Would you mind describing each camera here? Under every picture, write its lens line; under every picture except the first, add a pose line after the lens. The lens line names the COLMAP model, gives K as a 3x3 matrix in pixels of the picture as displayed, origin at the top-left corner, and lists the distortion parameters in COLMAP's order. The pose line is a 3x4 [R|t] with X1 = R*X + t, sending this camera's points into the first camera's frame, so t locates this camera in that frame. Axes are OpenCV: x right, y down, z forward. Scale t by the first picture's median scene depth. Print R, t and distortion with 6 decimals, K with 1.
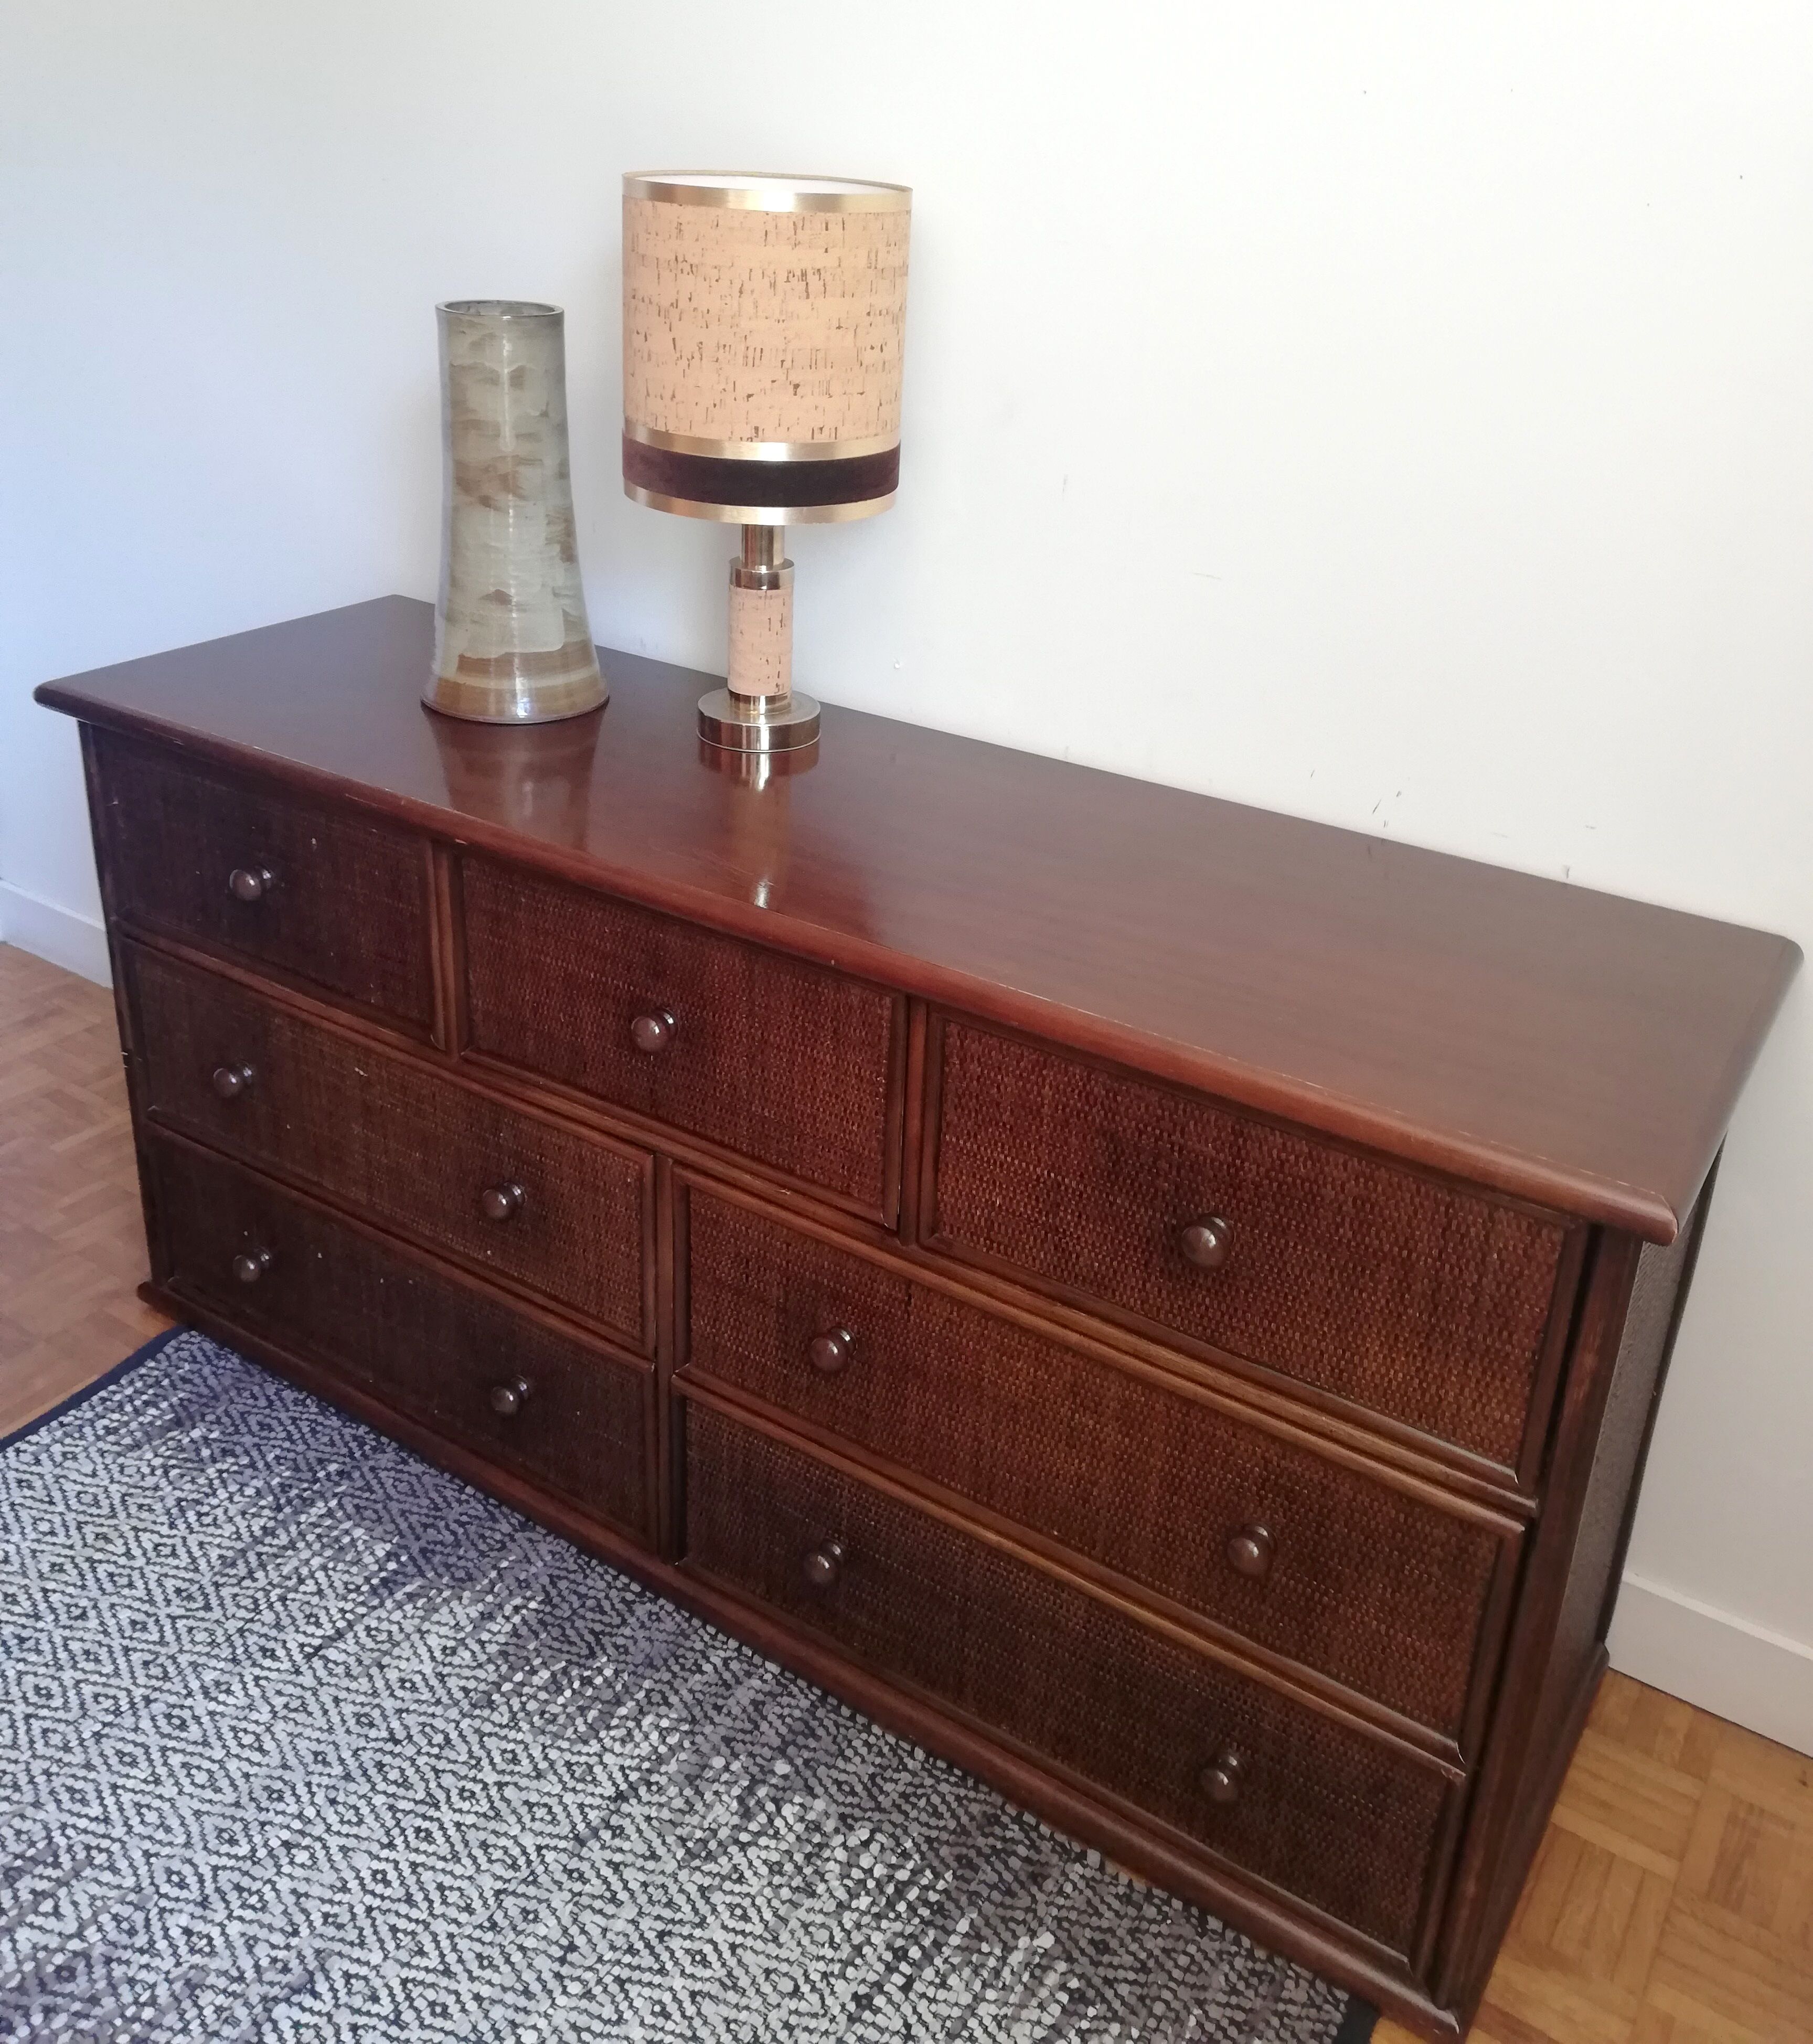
lens RADIAL K [[1826.0, 0, 891.8], [0, 1826.0, 855.7], [0, 0, 1]] dist [0.039659, -0.042916]
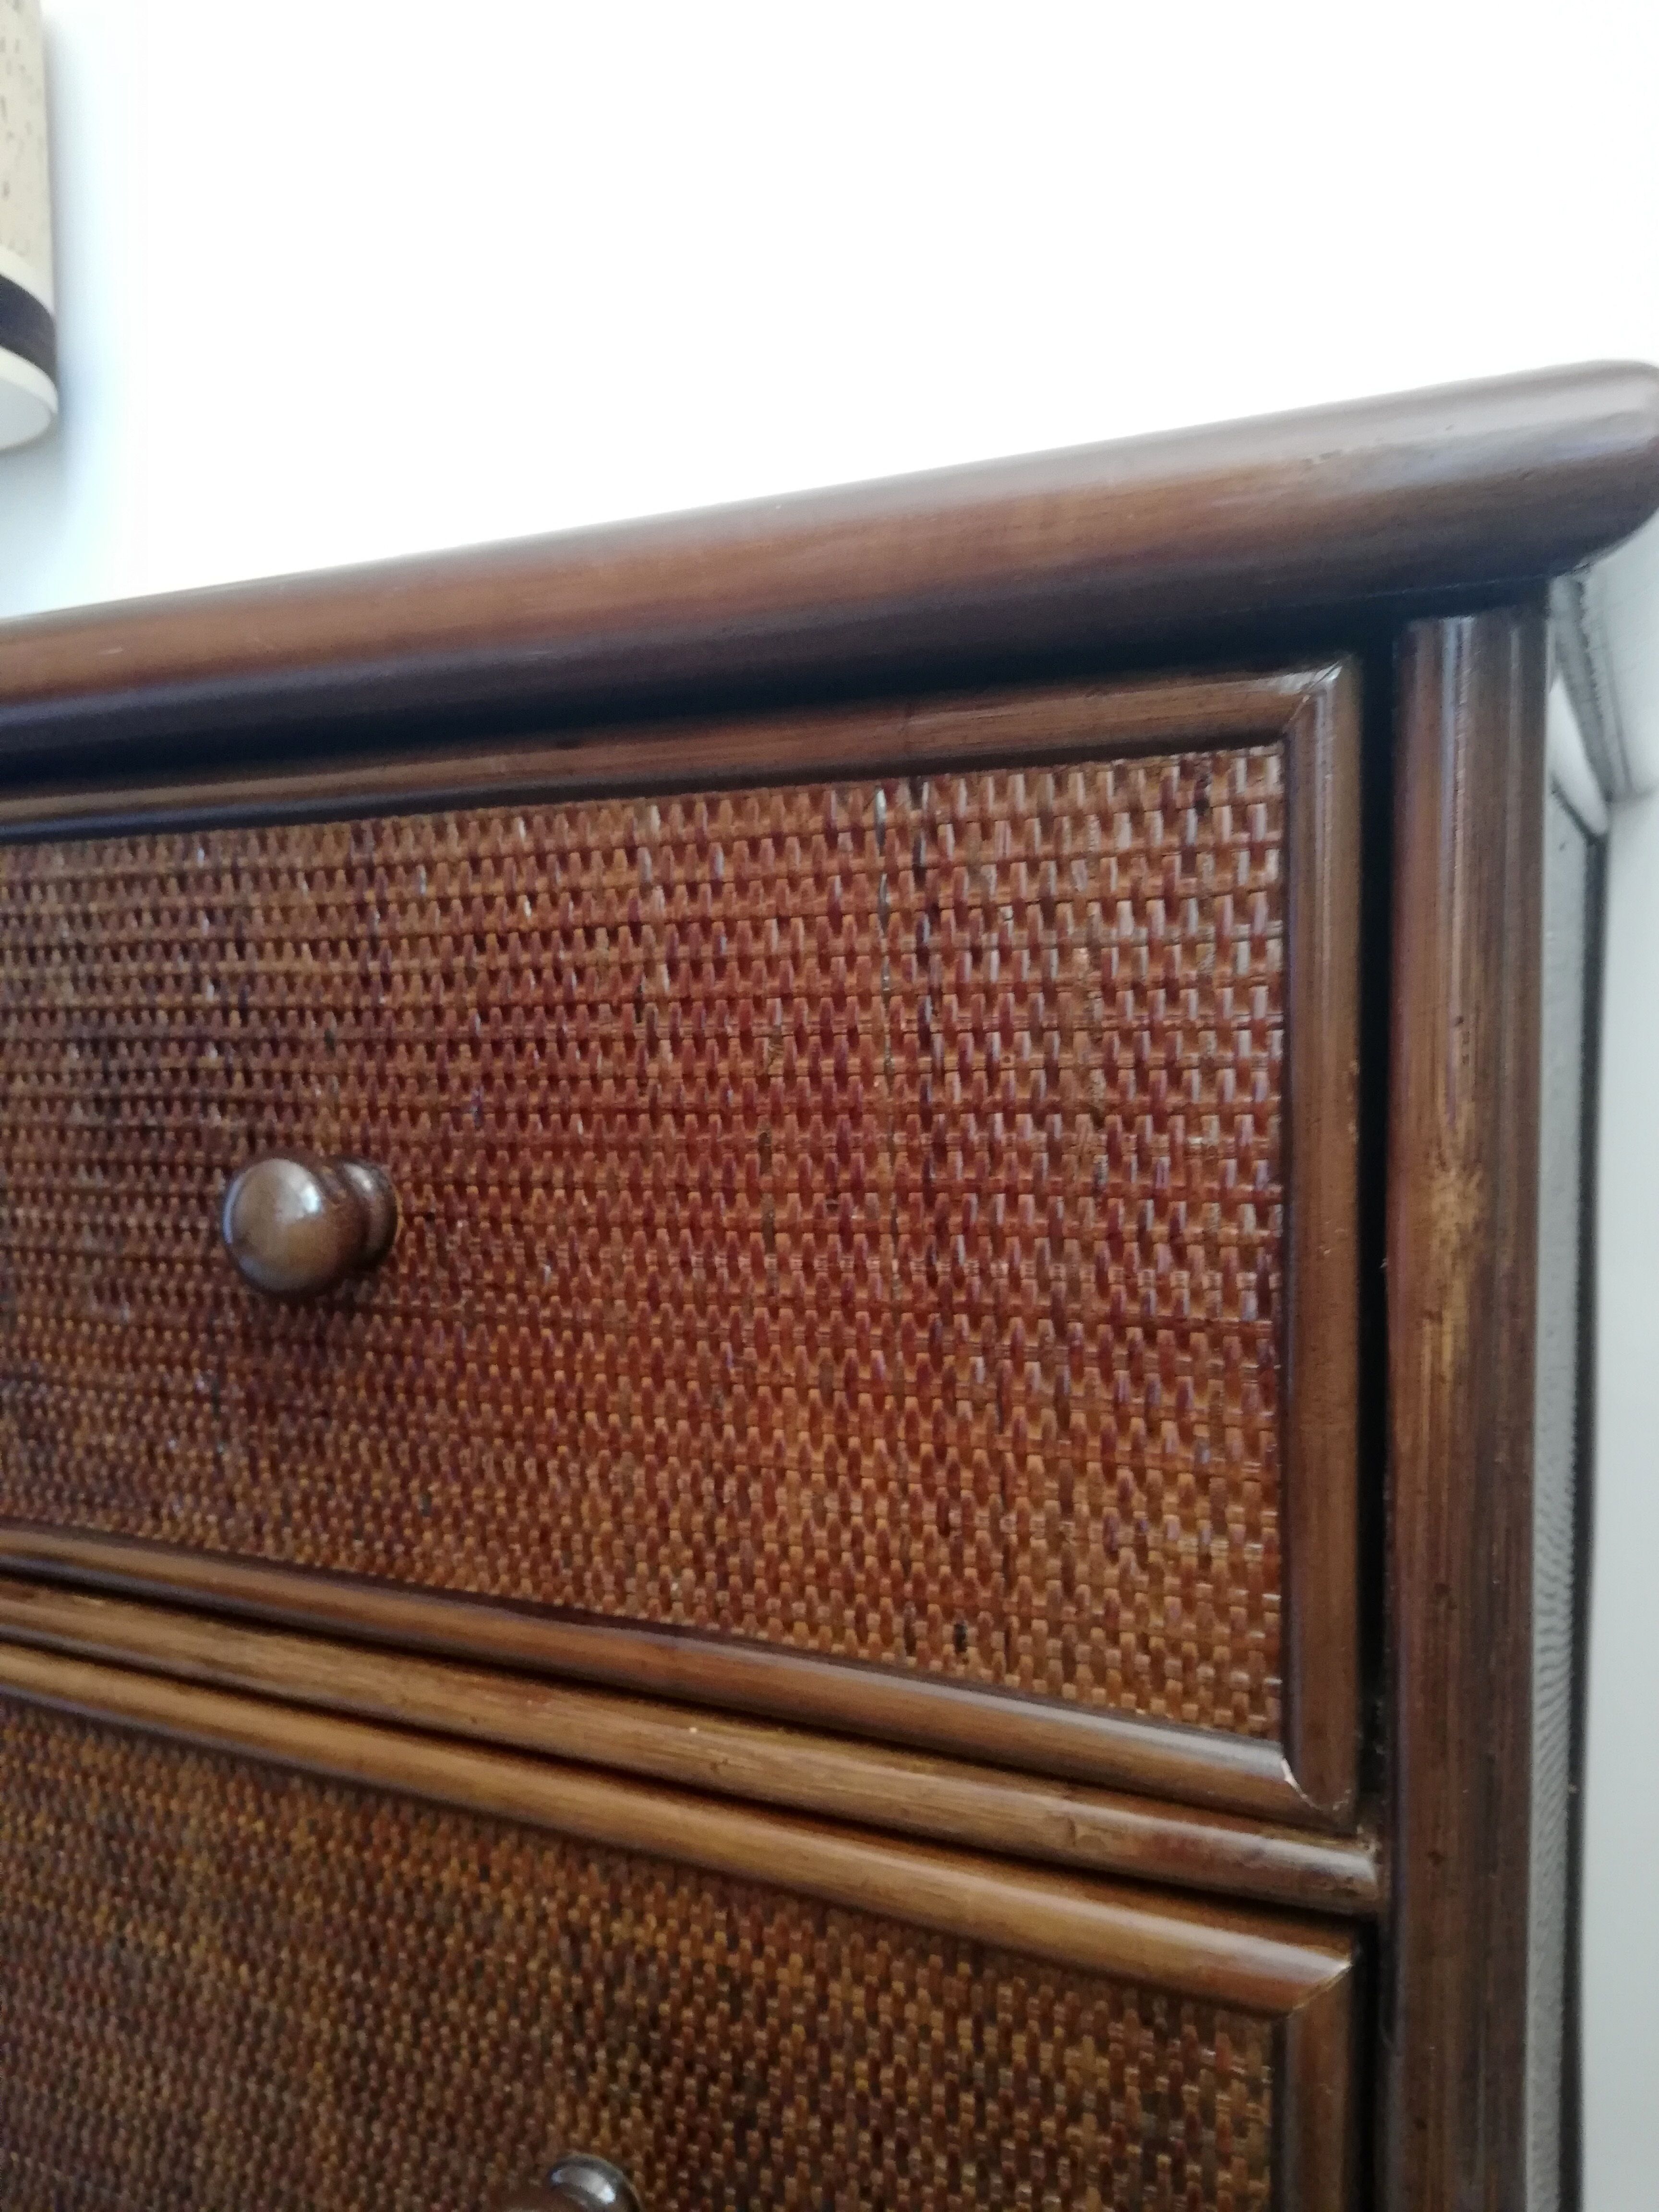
lens RADIAL K [[1697.5, 0, 823.3], [0, 1697.5, 1033.9], [0, 0, 1]] dist [0.018049, -0.033772]
pose [[0.990160, -0.070589, 0.120830, 0.177720], [0.107768, 0.935447, -0.336637, 0.228435], [-0.089267, 0.346347, 0.933850, 0.523632]]
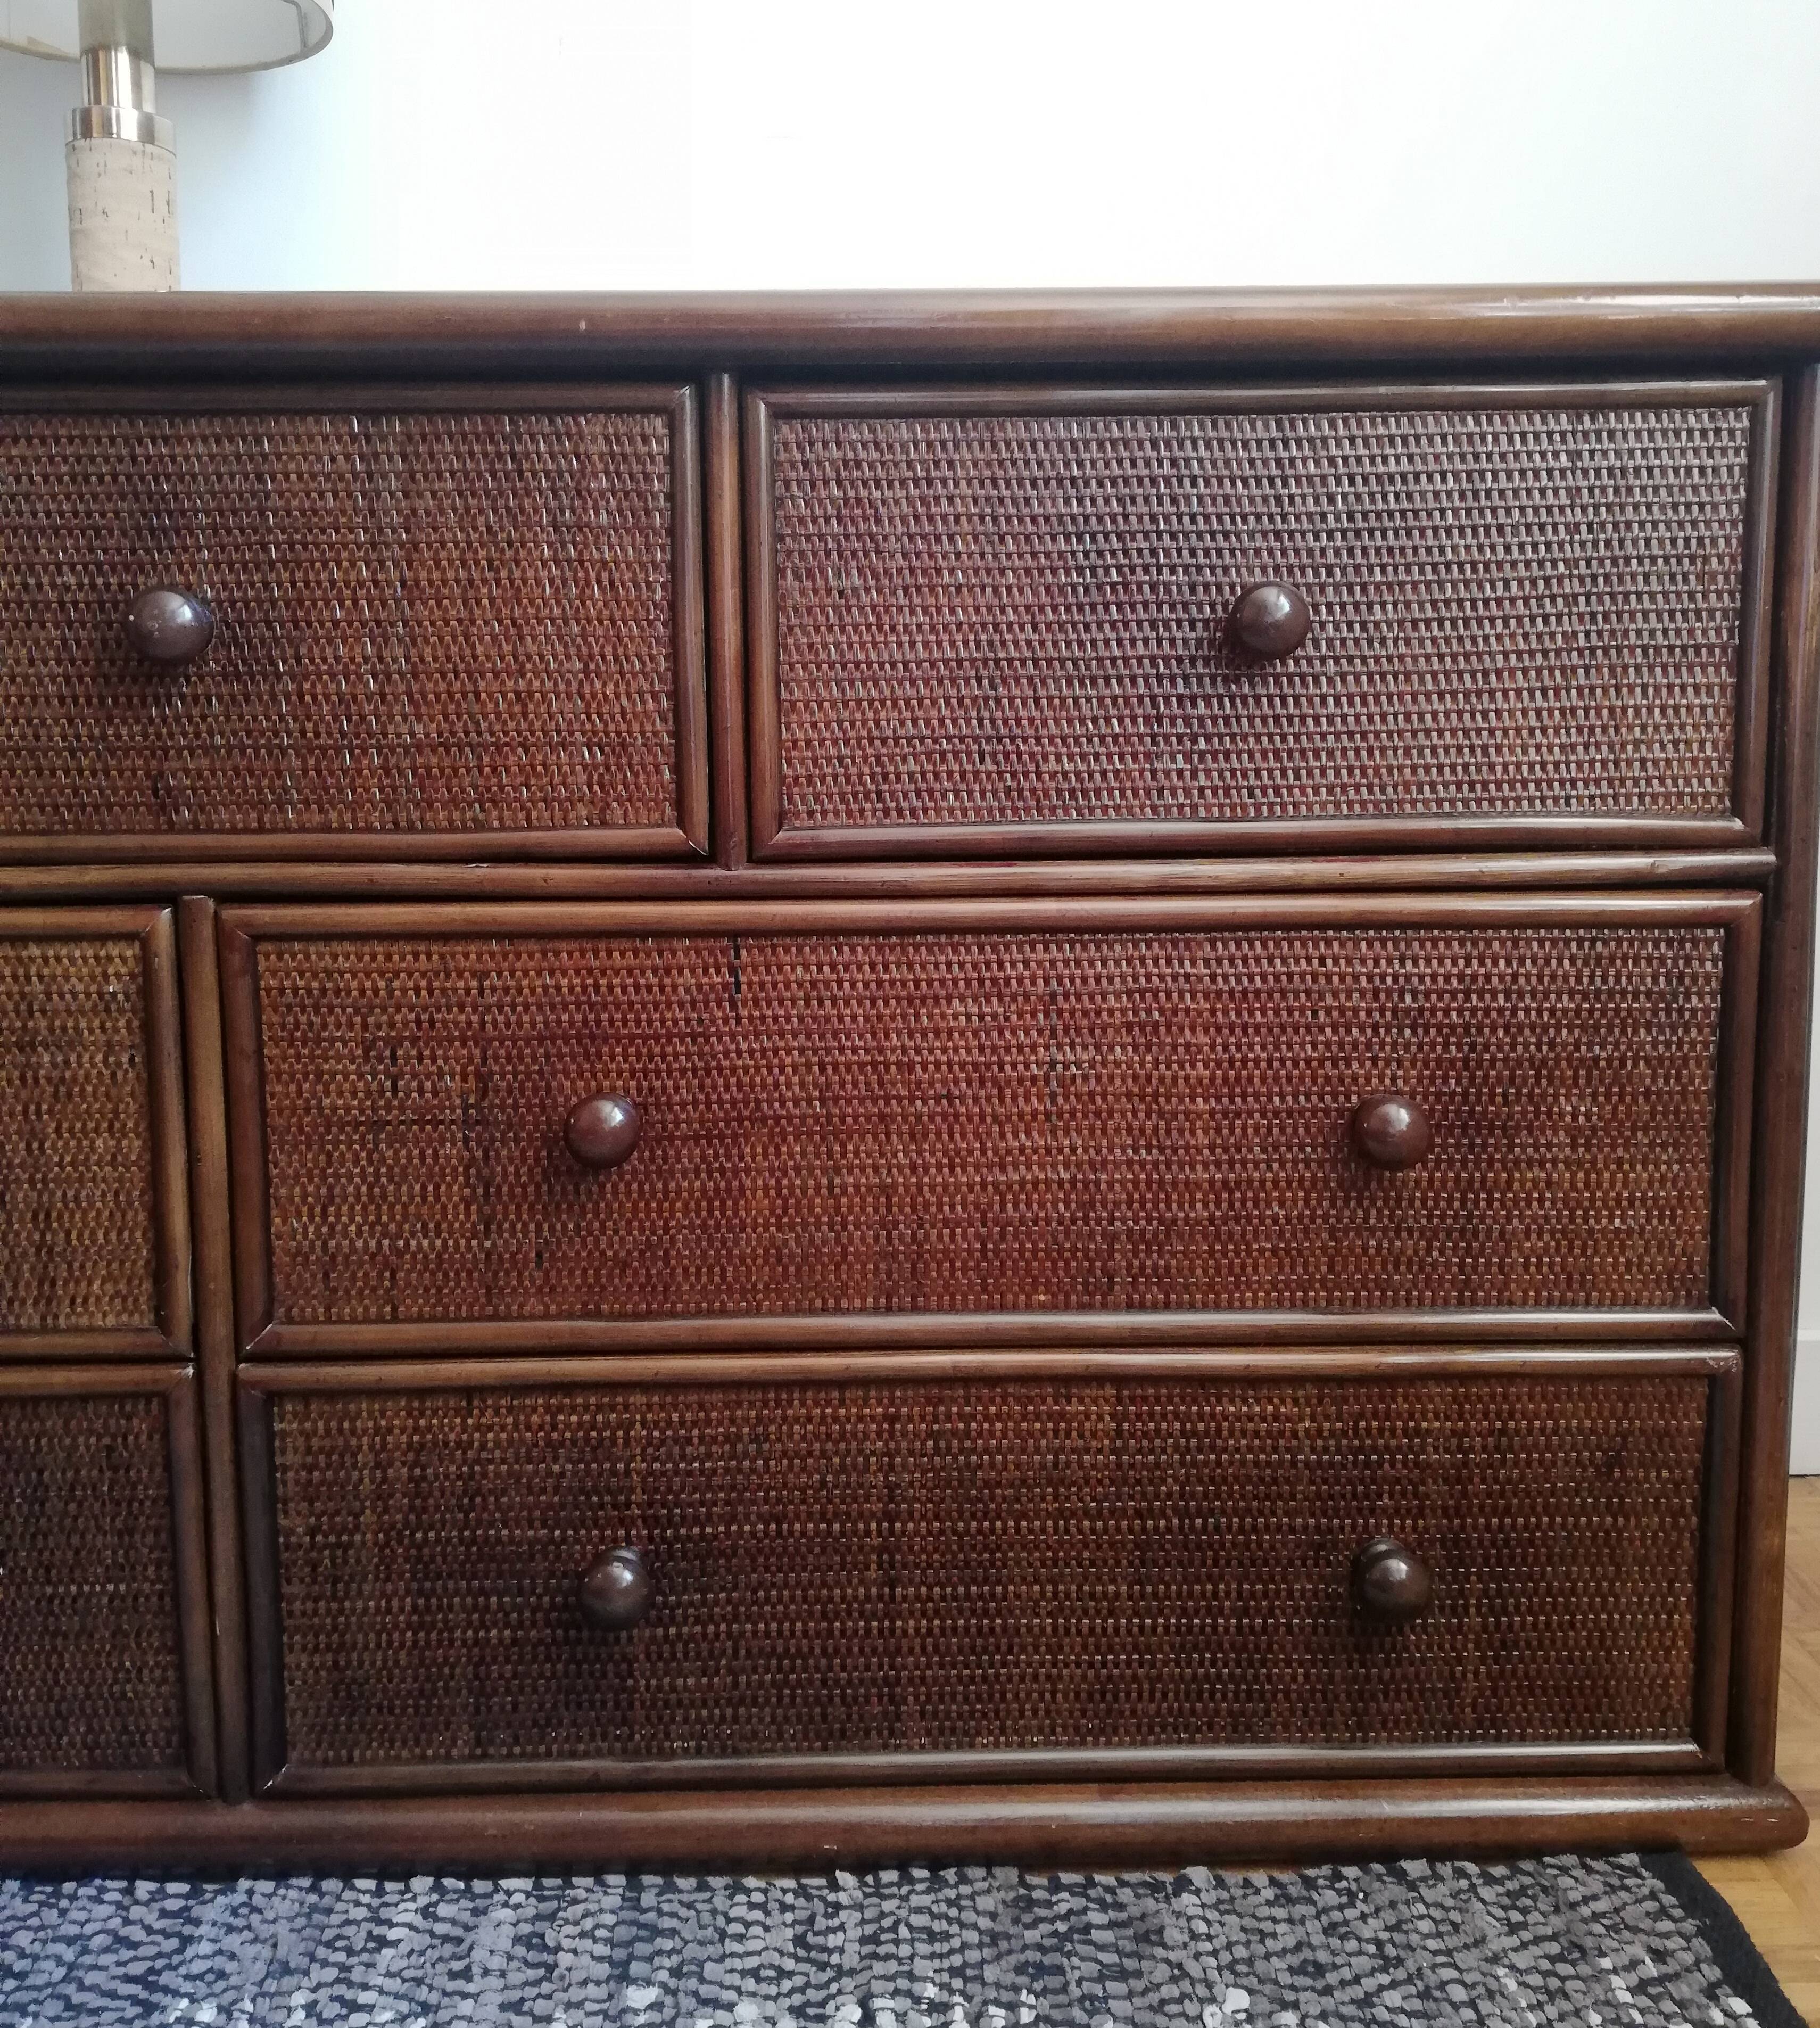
lens RADIAL K [[1811.6, 0, 945.3], [0, 1811.6, 899.0], [0, 0, 1]] dist [0.039659, -0.042916]
pose [[0.824954, -0.096728, 0.556862, -0.233104], [0.253173, 0.944116, -0.211063, 0.320221], [-0.505327, 0.315100, 0.803341, 0.428702]]
